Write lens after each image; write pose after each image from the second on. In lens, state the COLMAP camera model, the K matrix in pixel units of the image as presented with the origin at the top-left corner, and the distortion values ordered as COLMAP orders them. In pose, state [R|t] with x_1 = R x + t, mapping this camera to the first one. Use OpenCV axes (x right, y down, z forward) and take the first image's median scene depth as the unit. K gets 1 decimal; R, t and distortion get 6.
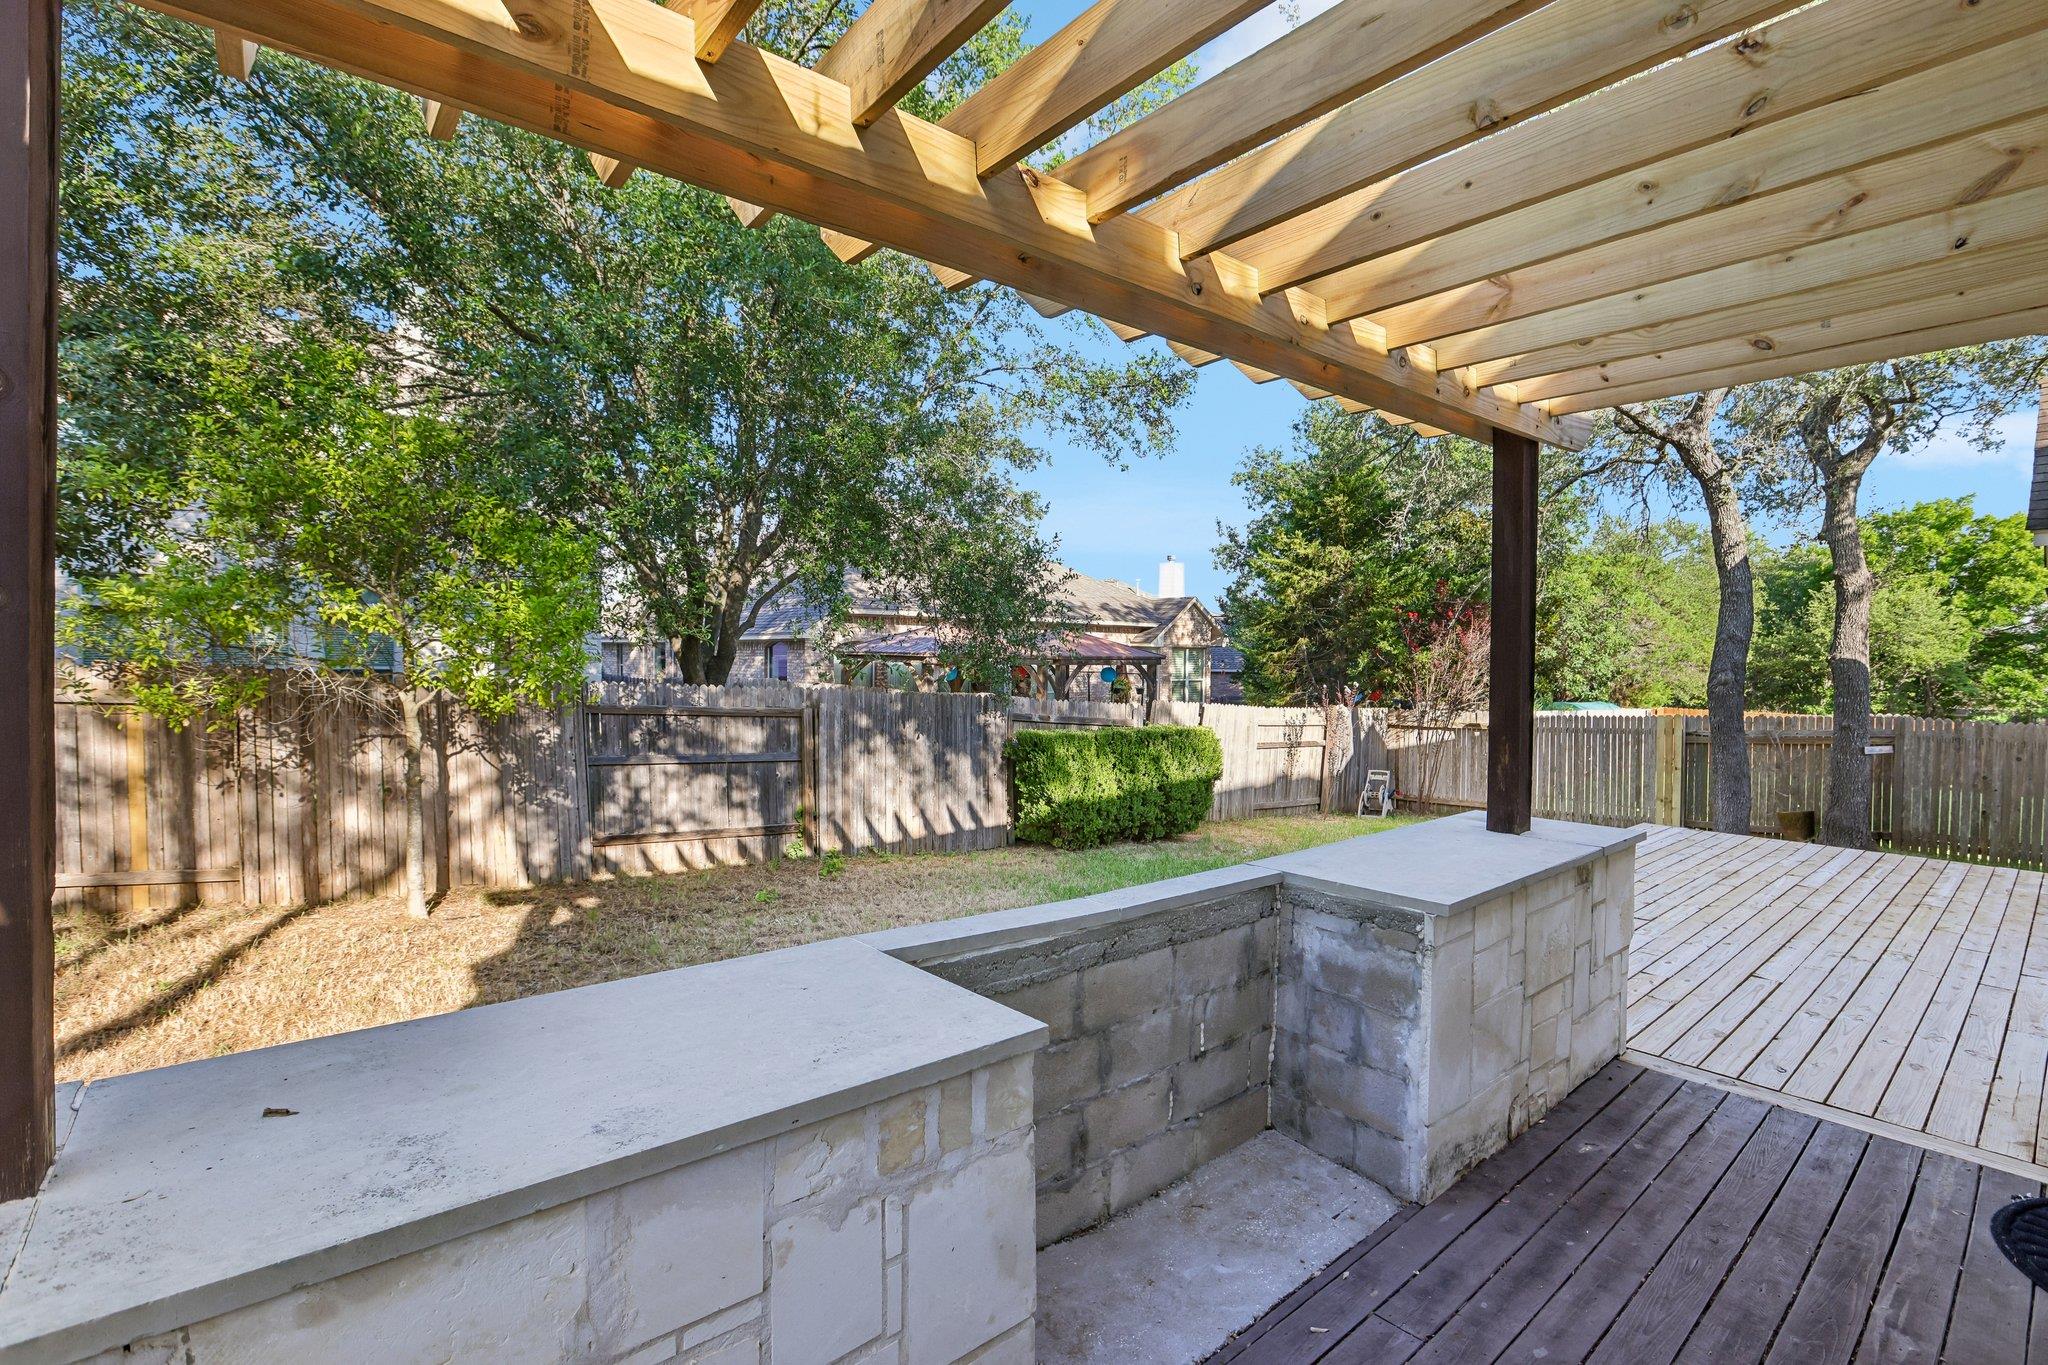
lens RADIAL K [[930.1, 0, 1010.3], [0, 930.1, 672.9], [0, 0, 1]] dist [-0.043194, 0.010486]
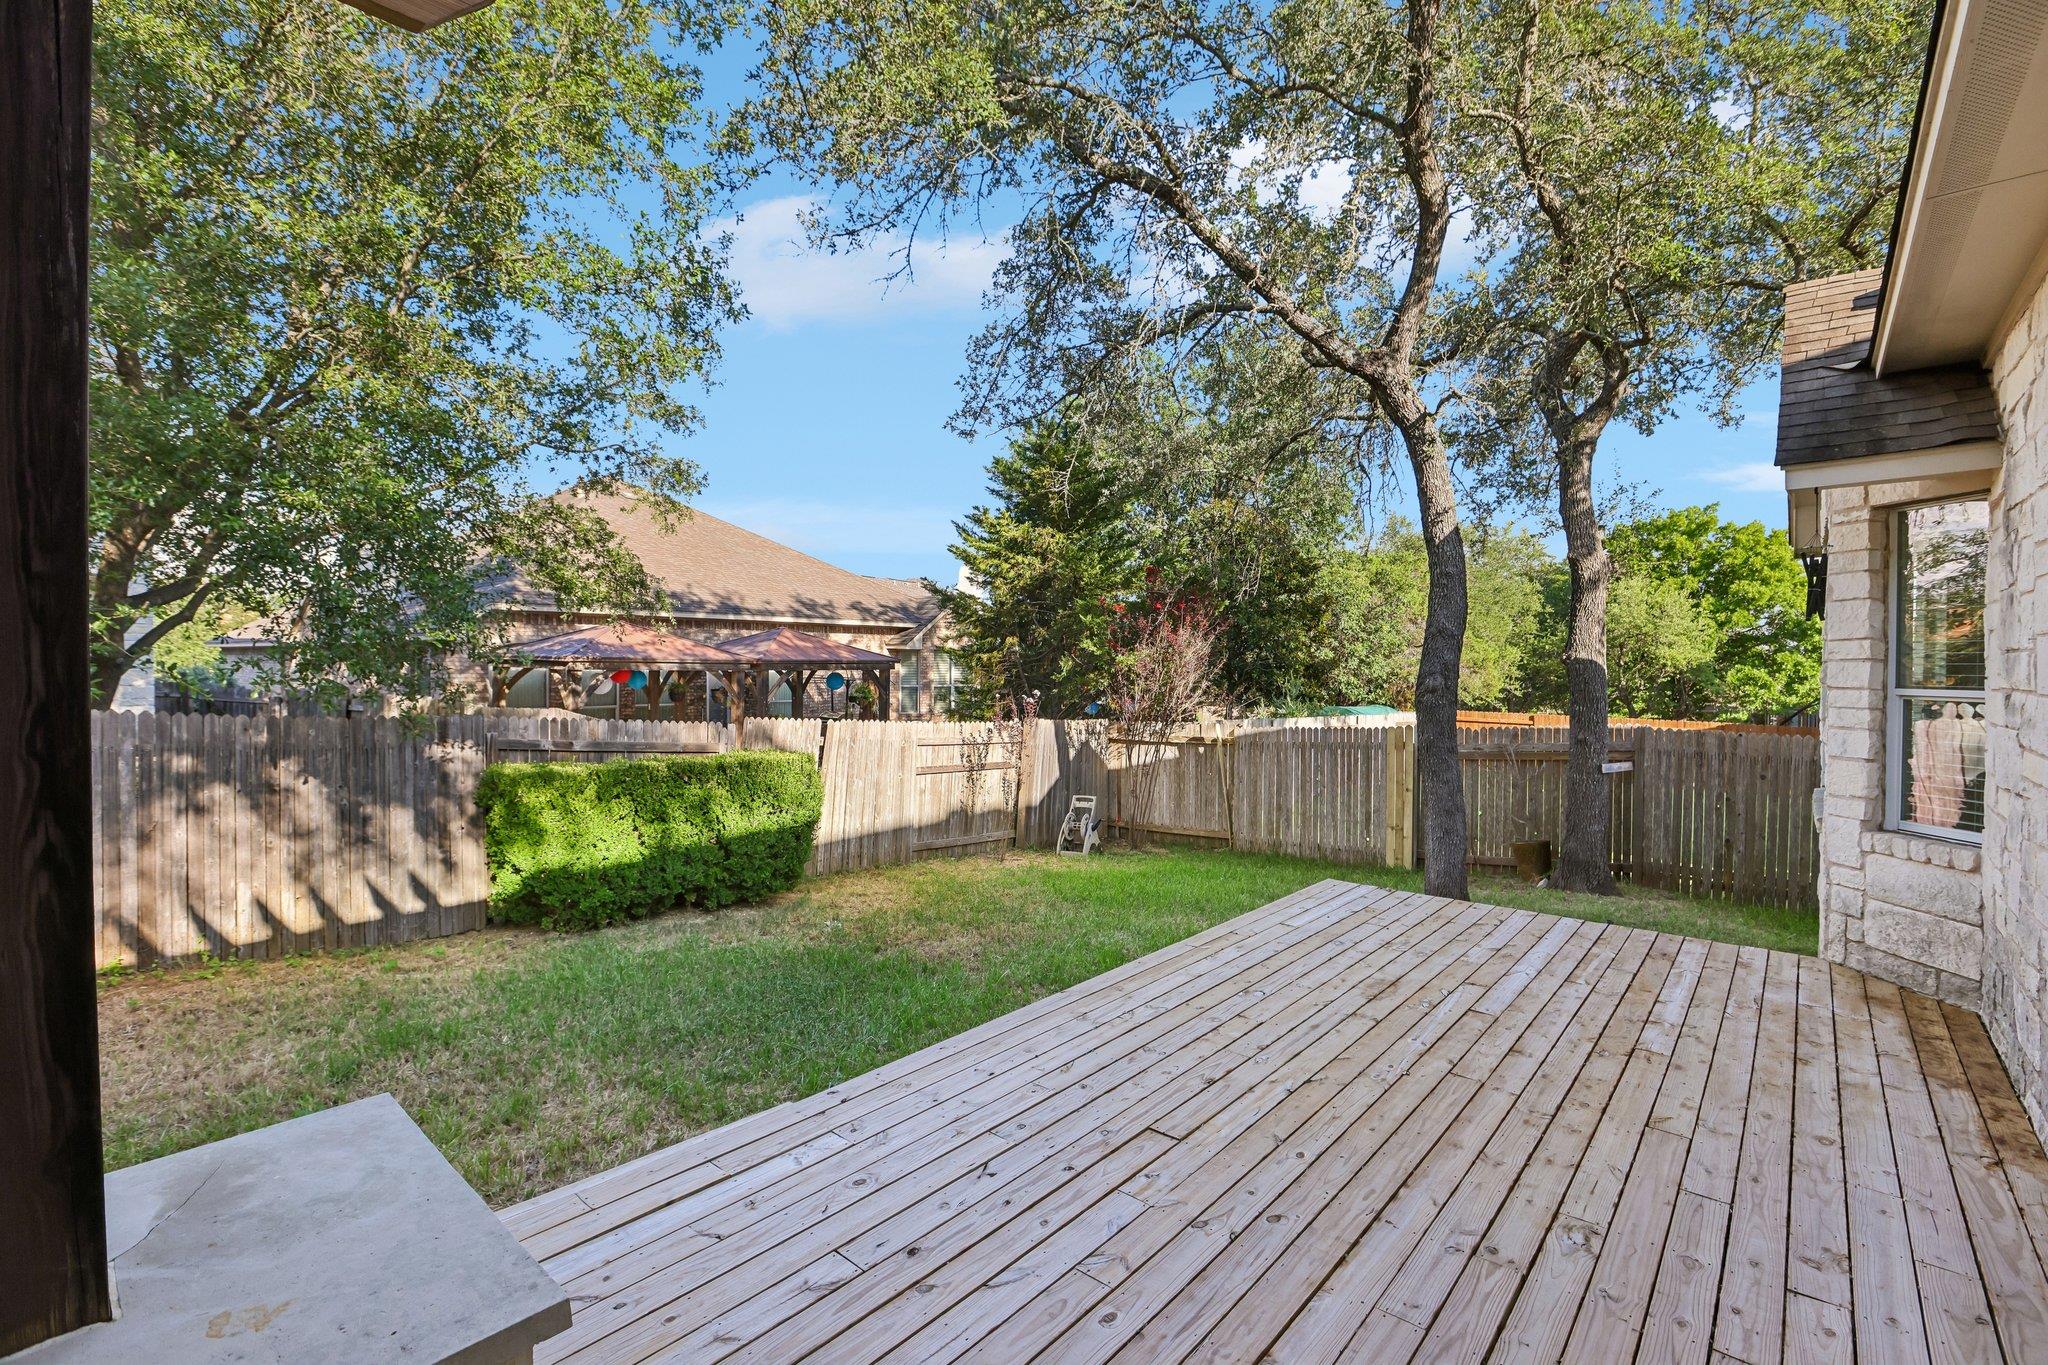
lens RADIAL K [[930.1, 0, 1009.5], [0, 930.1, 675.2], [0, 0, 1]] dist [-0.043194, 0.010486]
pose [[0.987610, -0.007369, 0.156753, 0.299988], [0.007763, 0.999968, -0.001899, -0.002857], [-0.156734, 0.003092, 0.987636, 0.273648]]
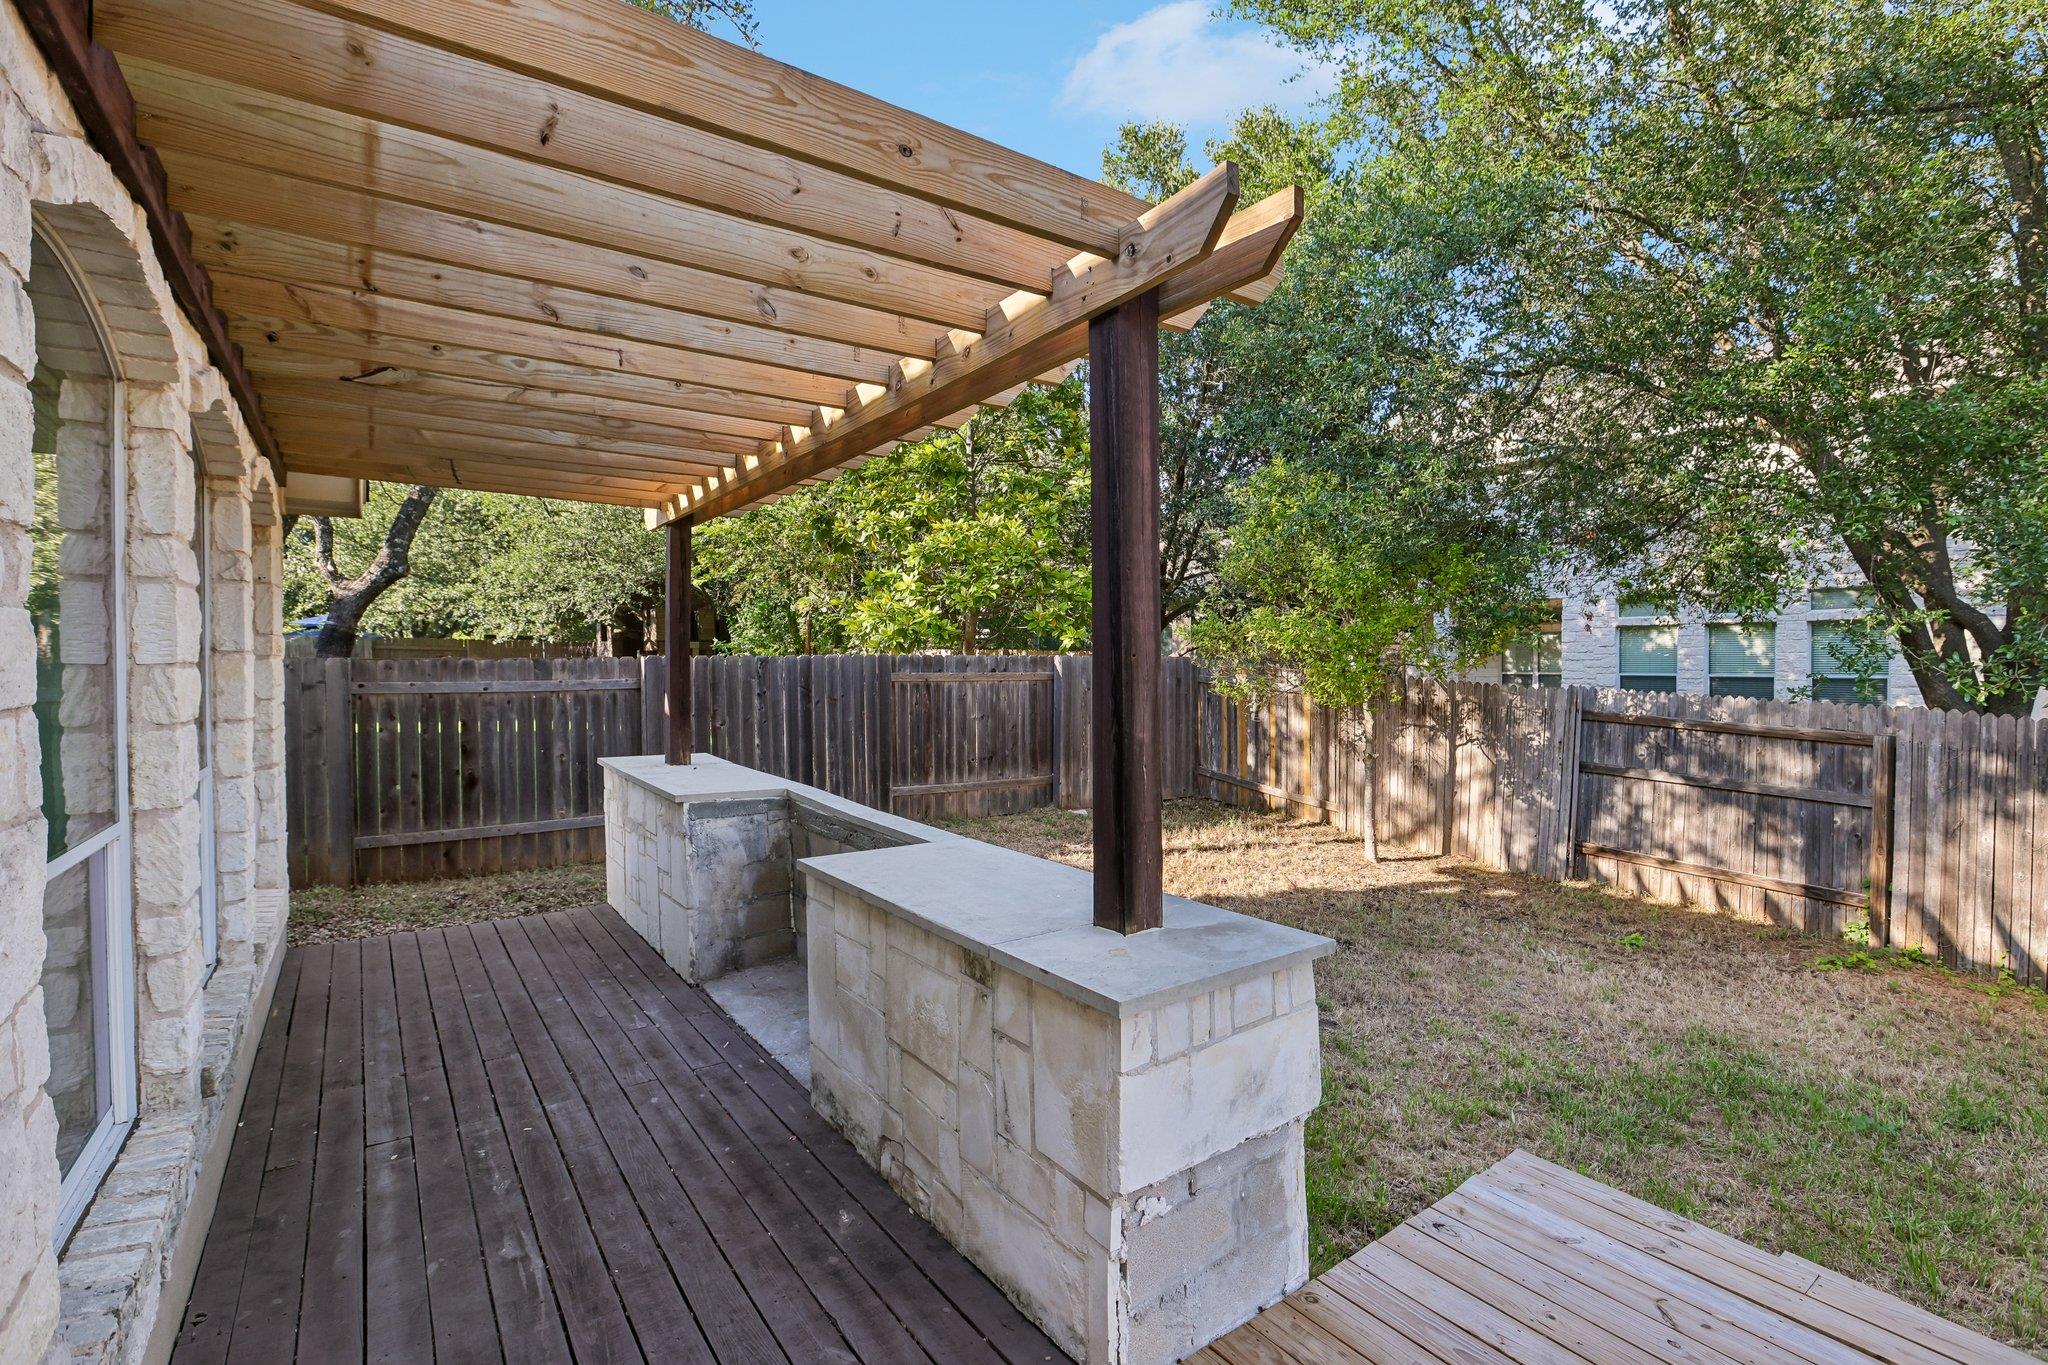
lens RADIAL K [[930.1, 0, 1037.3], [0, 930.1, 669.0], [0, 0, 1]] dist [-0.043194, 0.010486]
pose [[-0.058693, -0.001354, -0.998275, 0.461120], [-0.013494, 0.999909, -0.000563, -0.002918], [0.998185, 0.013438, -0.058706, 0.375788]]
